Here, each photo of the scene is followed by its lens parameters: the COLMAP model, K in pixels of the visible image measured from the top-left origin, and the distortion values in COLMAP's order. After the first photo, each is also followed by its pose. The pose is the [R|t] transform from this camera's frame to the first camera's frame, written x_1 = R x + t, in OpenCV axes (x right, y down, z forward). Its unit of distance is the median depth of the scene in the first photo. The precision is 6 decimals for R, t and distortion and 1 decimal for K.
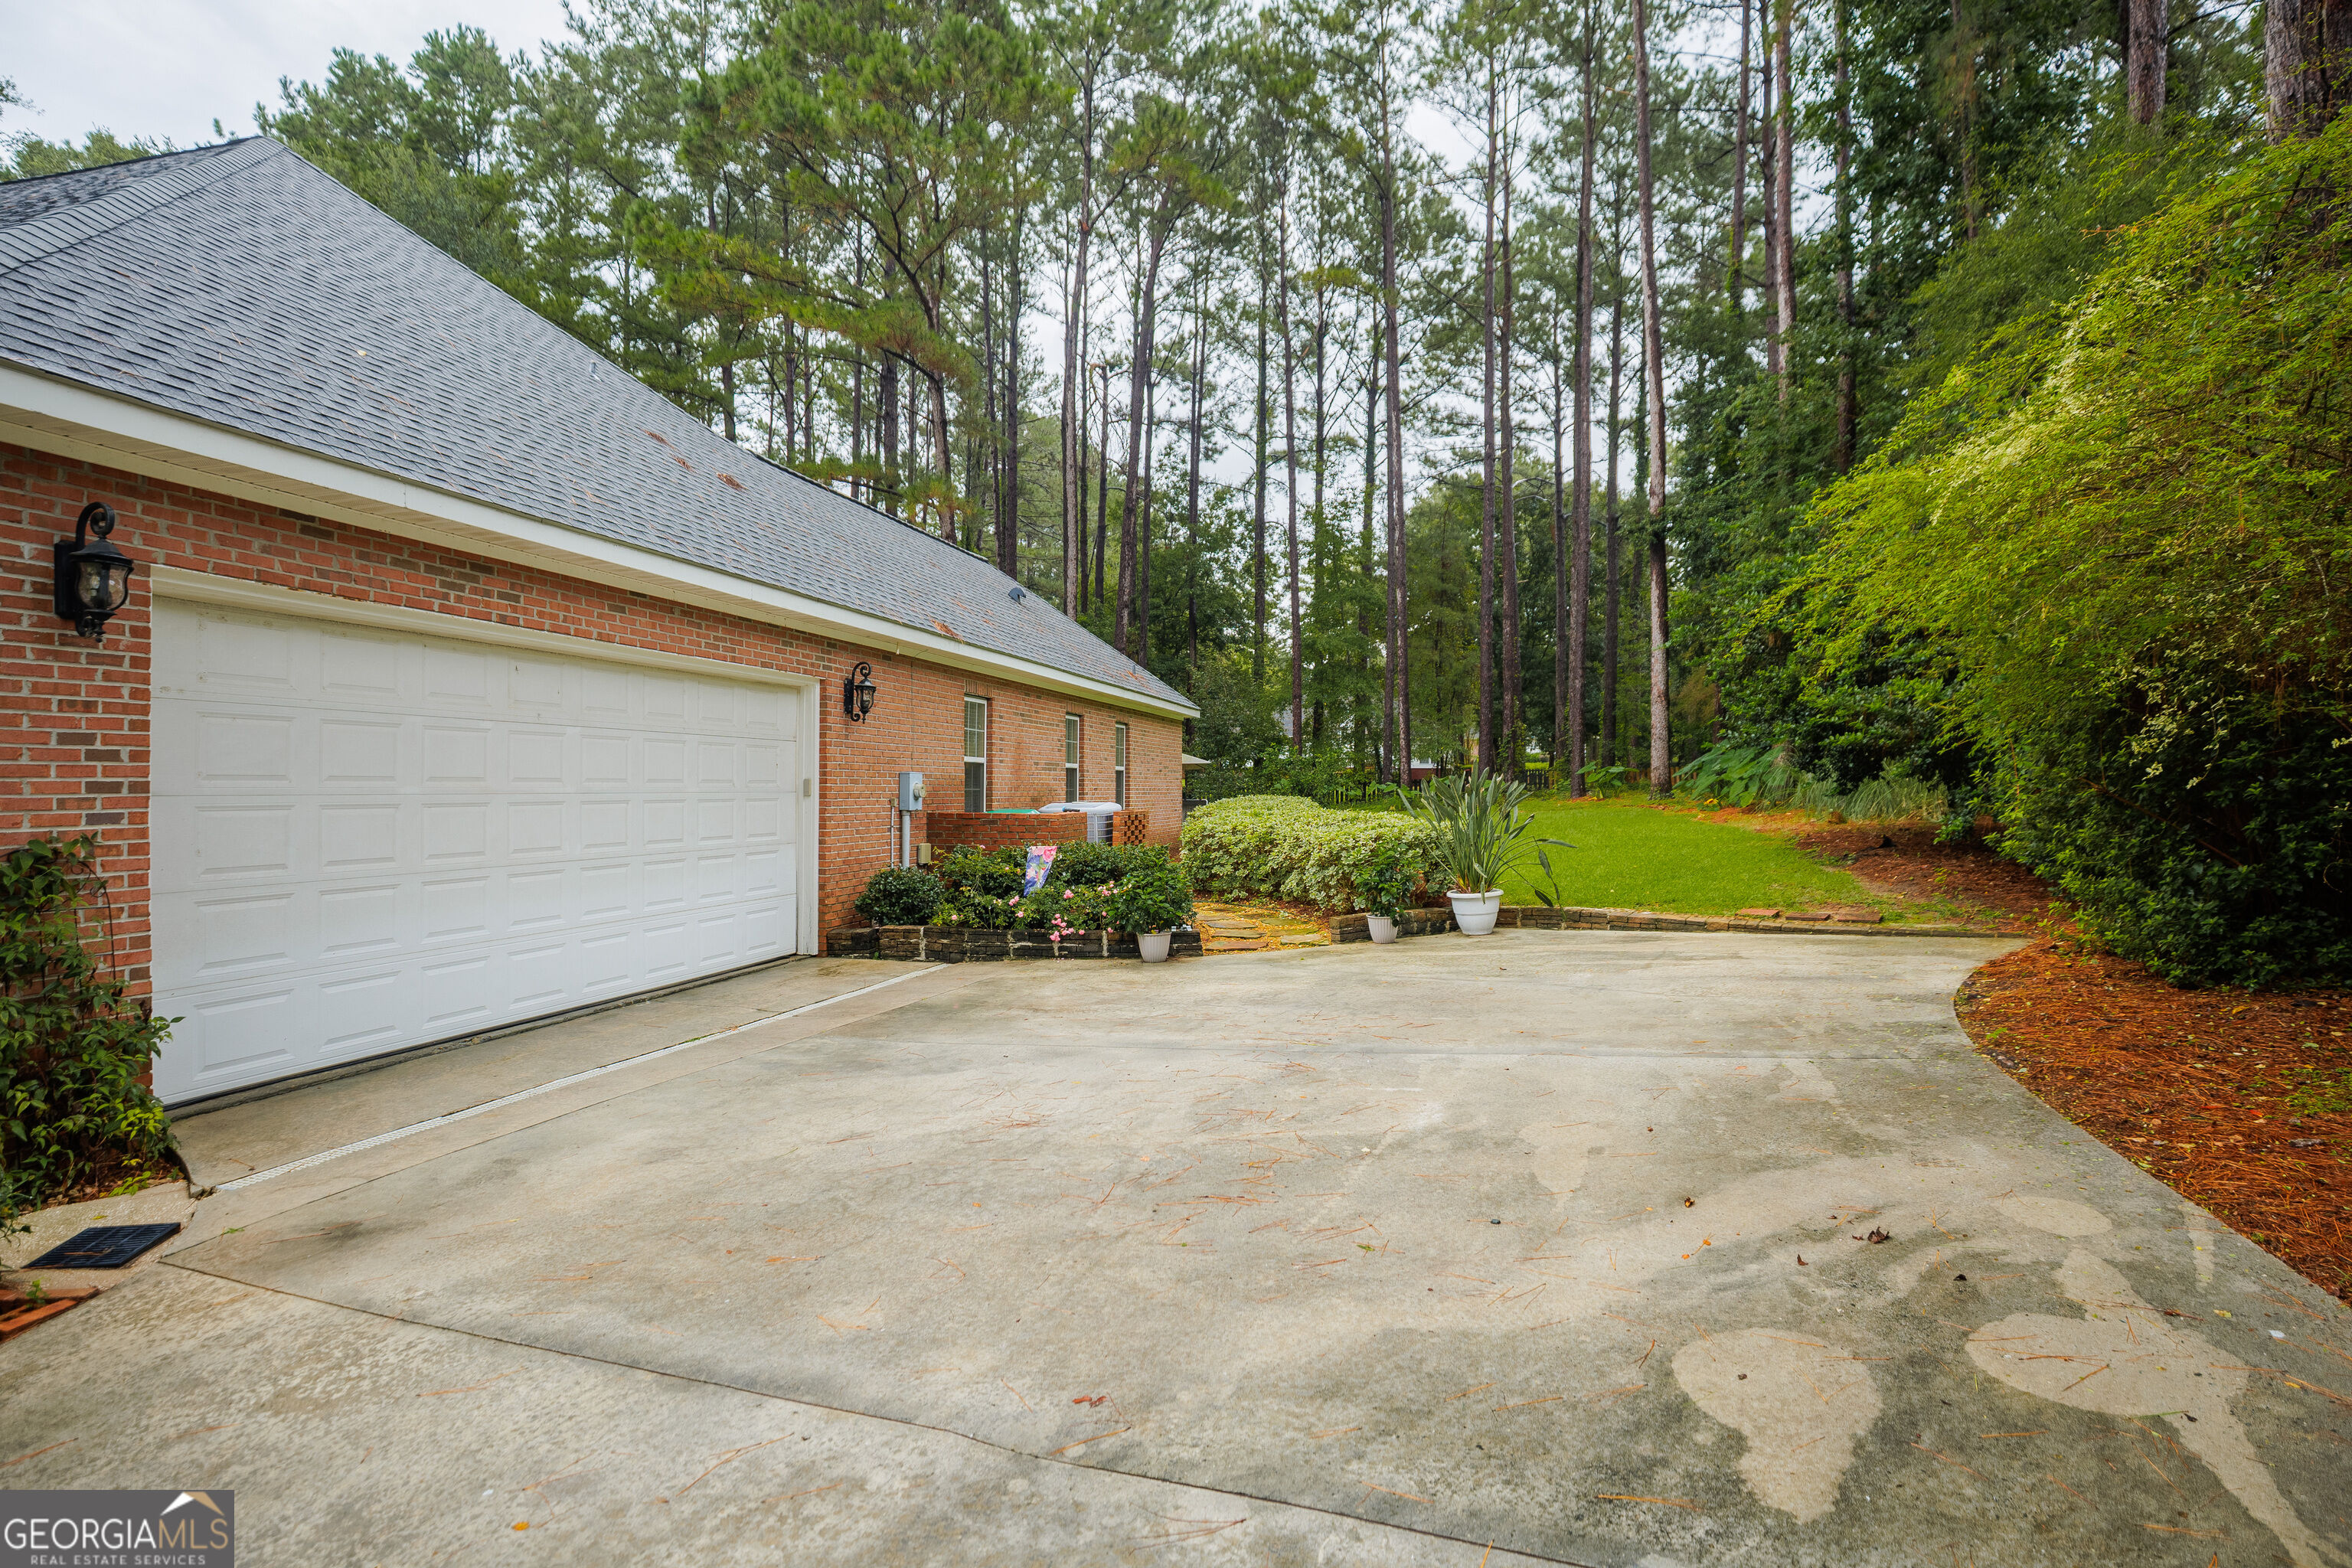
lens RADIAL K [[1202.5, 0, 1173.6], [0, 1202.5, 788.1], [0, 0, 1]] dist [-0.017716, 0.000190]
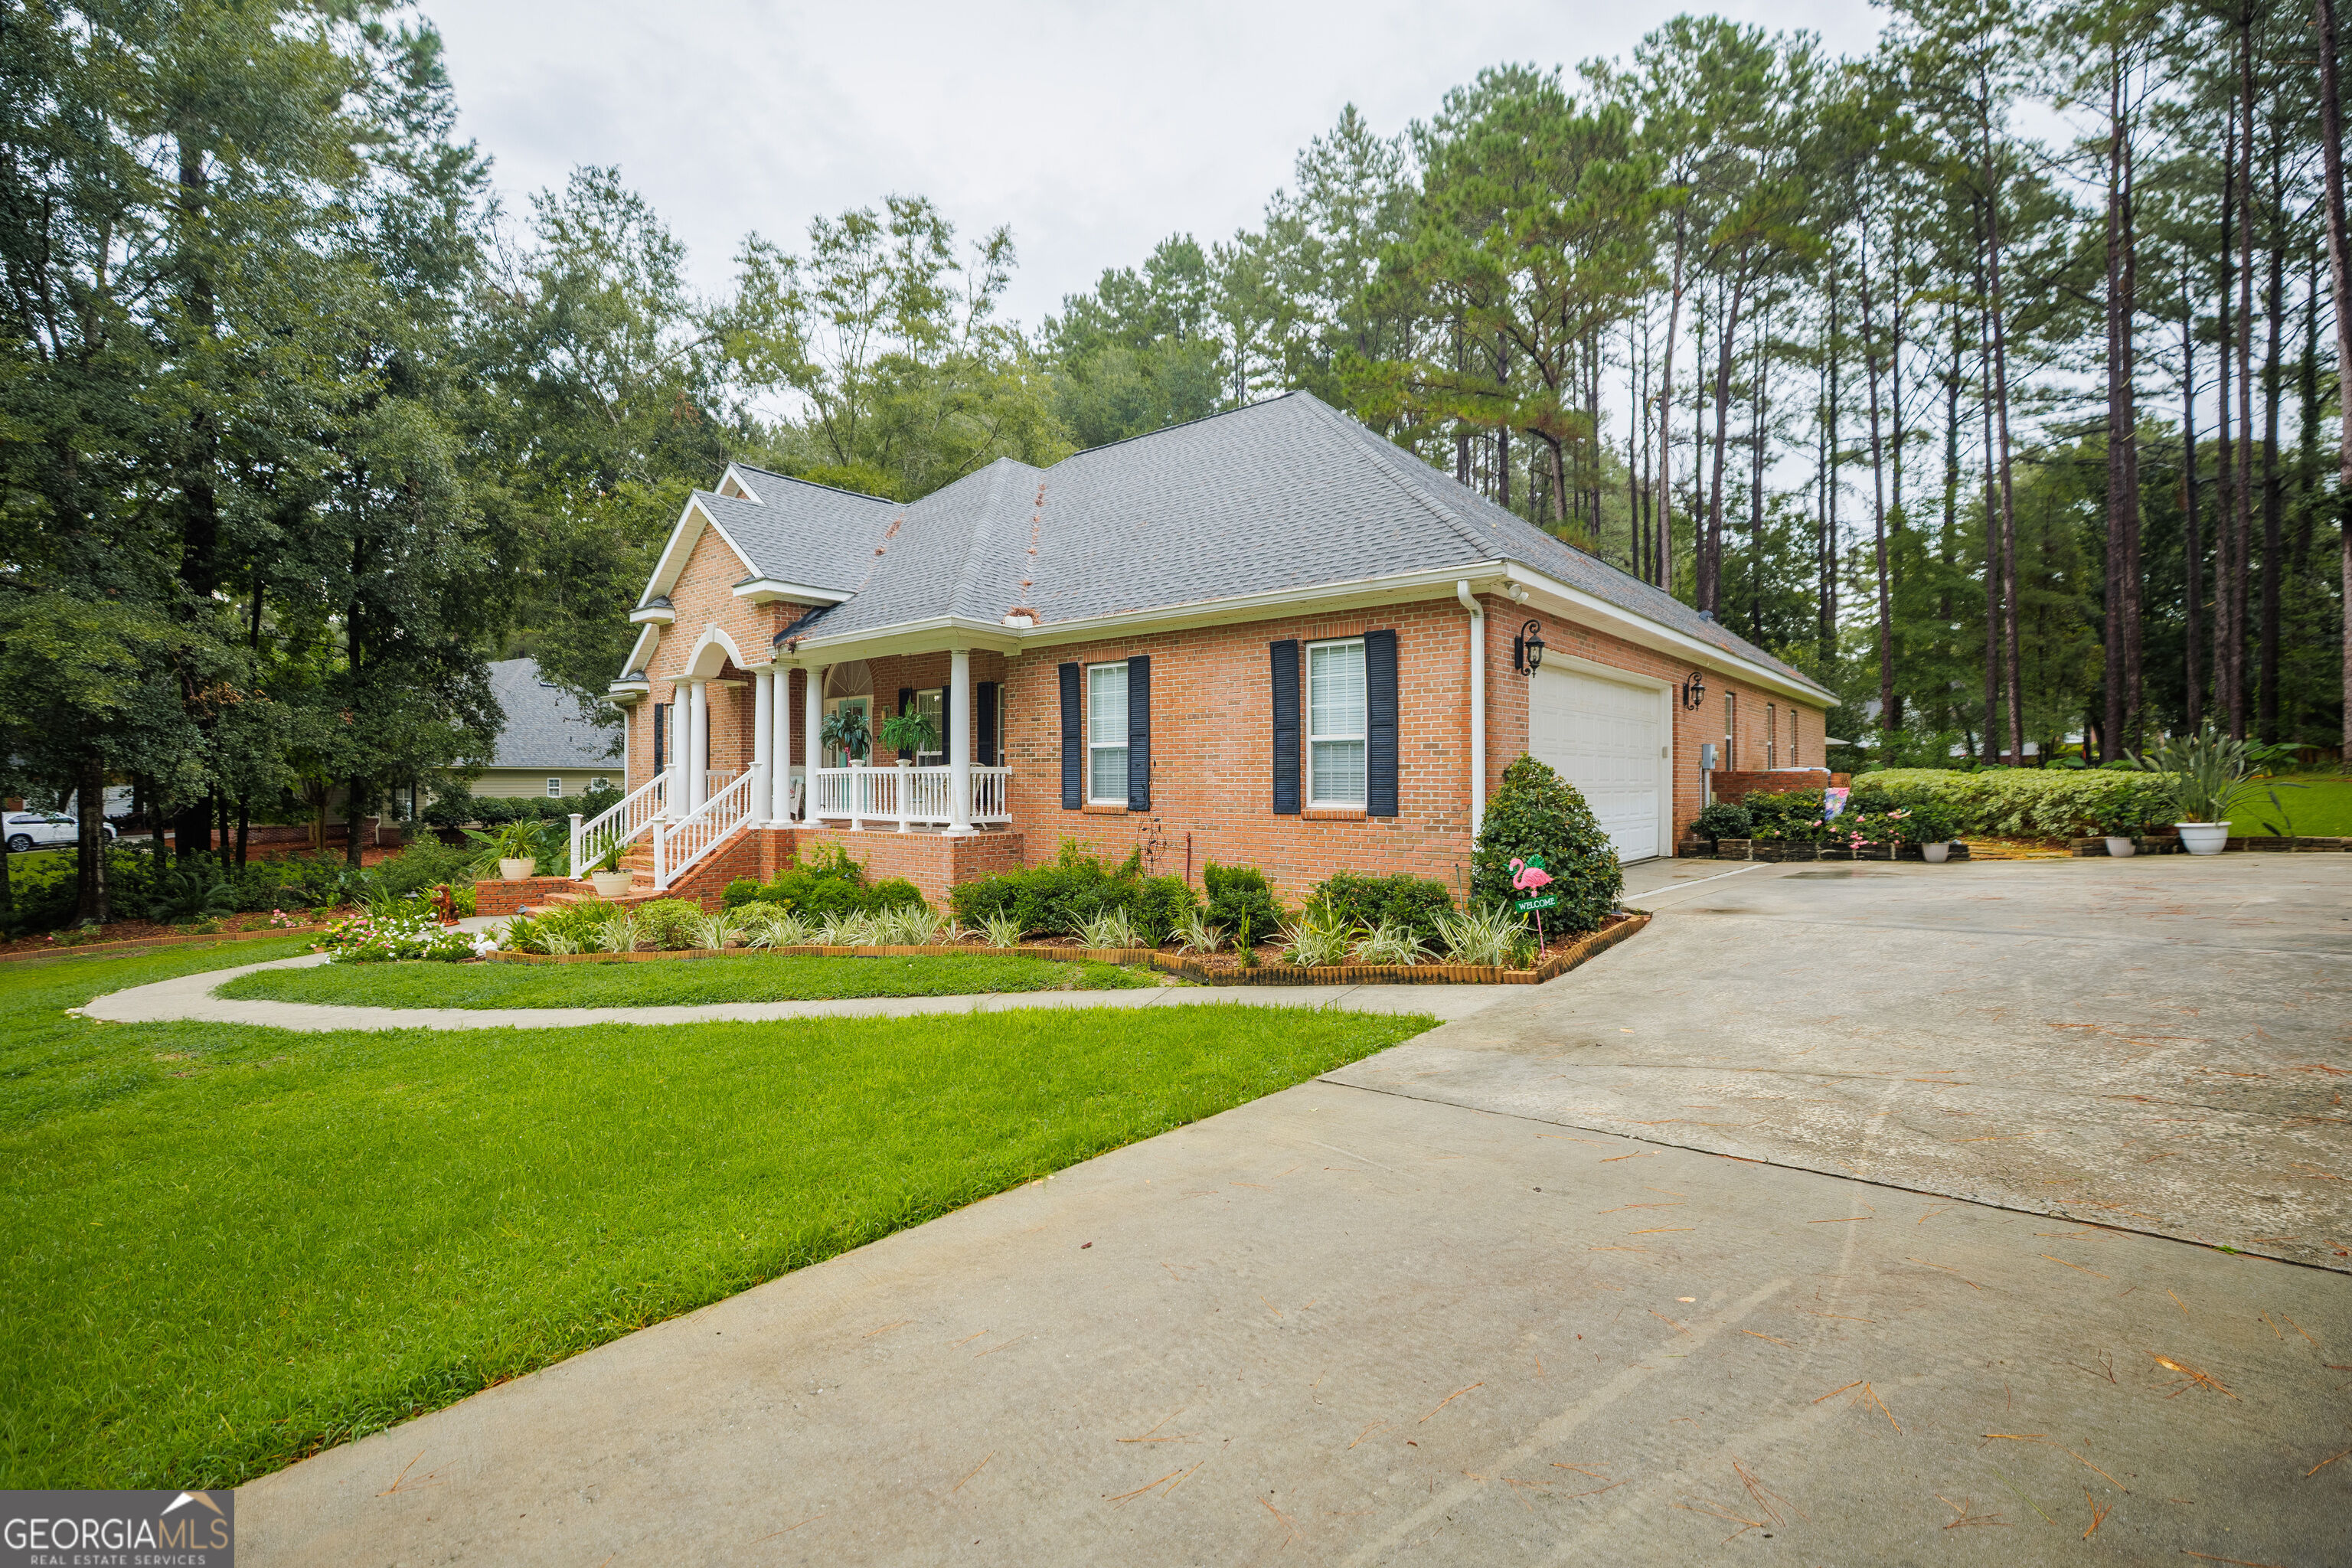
lens RADIAL K [[1061.7, 0, 1174.0], [0, 1061.7, 782.4], [0, 0, 1]] dist [-0.020103, 0.004856]
pose [[0.900764, -0.004846, -0.434283, -0.058547], [0.004356, 0.999988, -0.002124, 0.008323], [0.434288, 0.000021, 0.900774, -0.115515]]
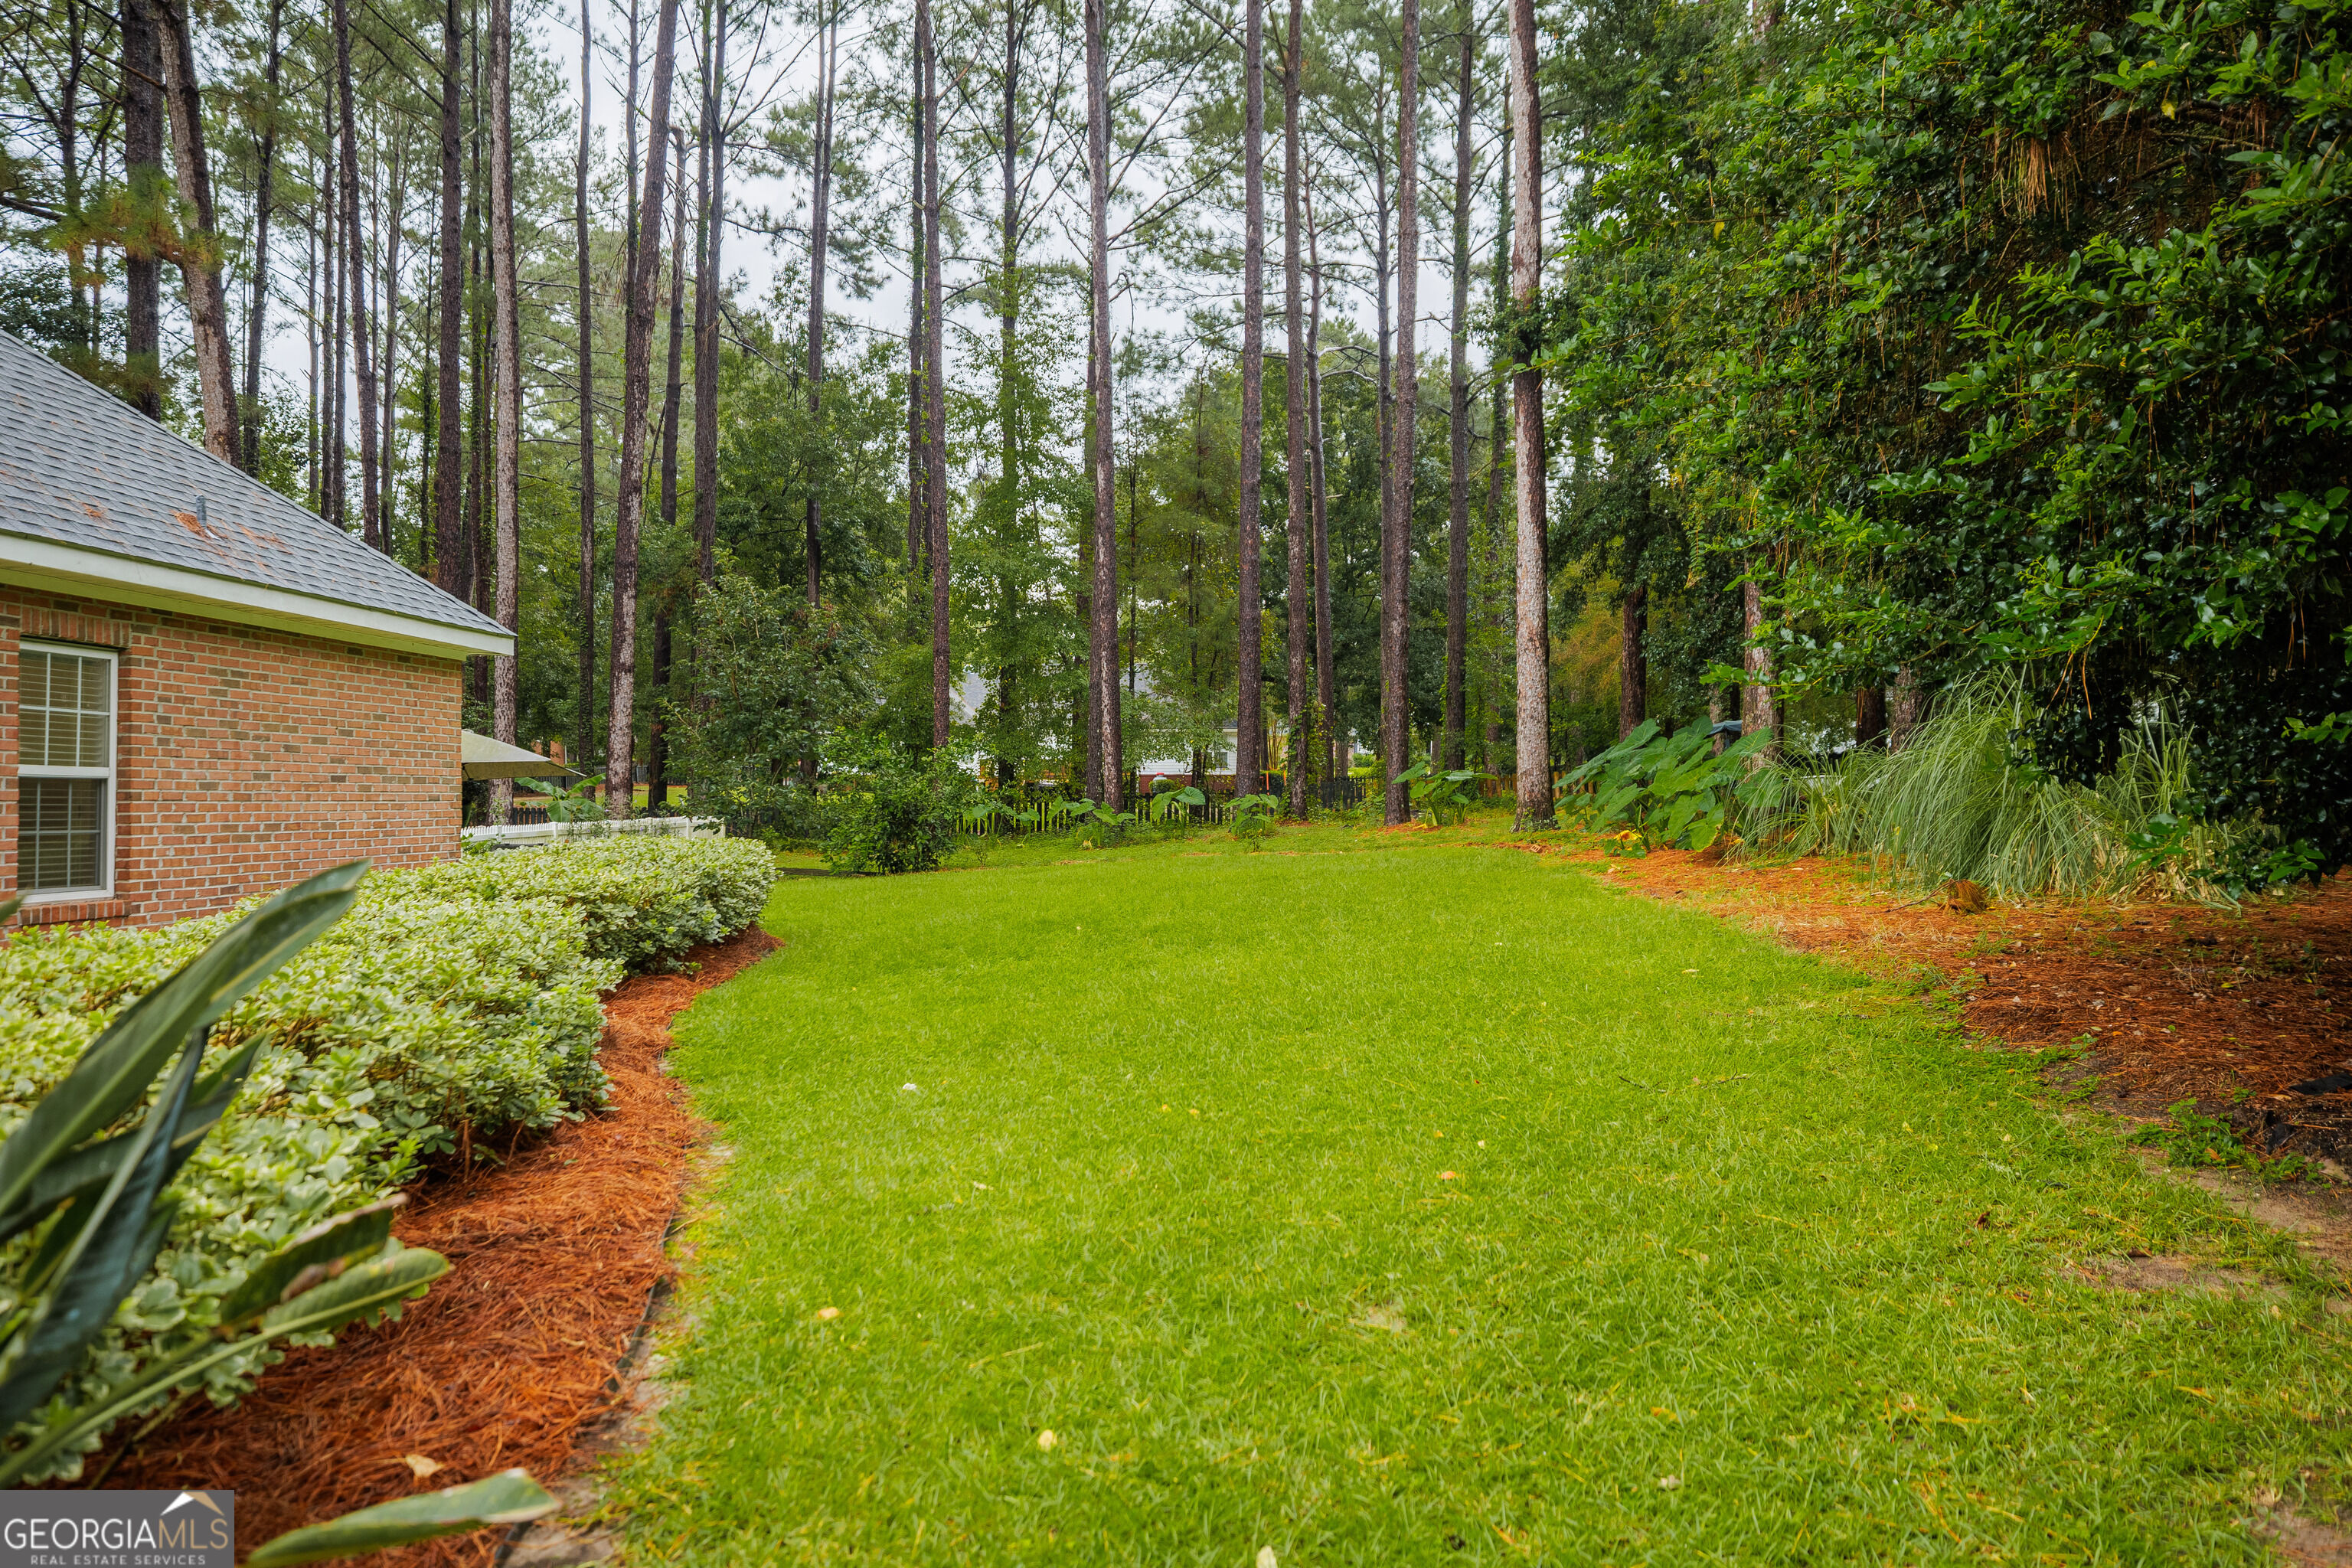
lens RADIAL K [[1620.2, 0, 1174.7], [0, 1620.2, 791.8], [0, 0, 1]] dist [0.003502, -0.000956]
pose [[0.985497, -0.003335, 0.169660, 0.074407], [0.004457, 0.999971, -0.006232, -0.002717], [-0.169634, 0.006898, 0.985483, 0.187220]]
